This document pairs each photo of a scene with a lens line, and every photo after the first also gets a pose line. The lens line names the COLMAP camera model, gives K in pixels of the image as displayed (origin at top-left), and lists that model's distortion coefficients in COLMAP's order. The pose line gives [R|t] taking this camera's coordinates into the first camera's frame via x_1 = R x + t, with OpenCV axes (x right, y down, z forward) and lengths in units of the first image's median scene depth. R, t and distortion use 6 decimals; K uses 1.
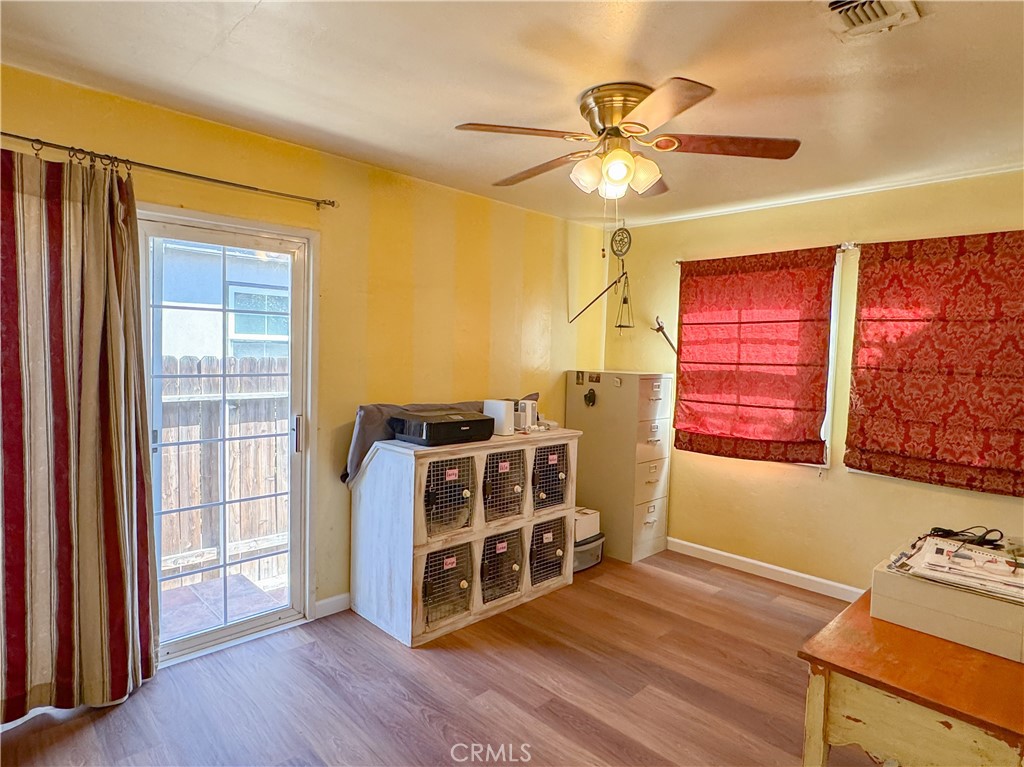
lens RADIAL K [[571.9, 0, 502.9], [0, 571.9, 386.7], [0, 0, 1]] dist [-0.001687, -0.004330]
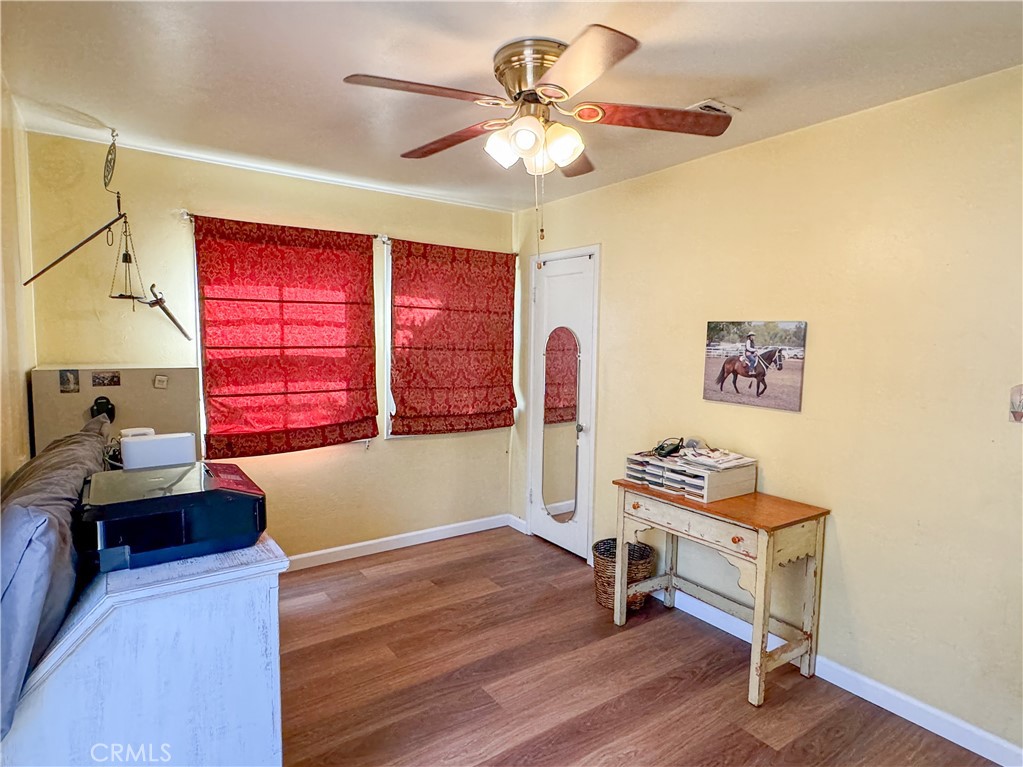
lens RADIAL K [[571.4, 0, 502.4], [0, 571.4, 386.7], [0, 0, 1]] dist [-0.001687, -0.004330]
pose [[0.166575, -0.107756, 0.980123, -0.465570], [0.053121, 0.993548, 0.100203, -0.057042], [-0.984597, 0.035374, 0.171224, 0.581164]]
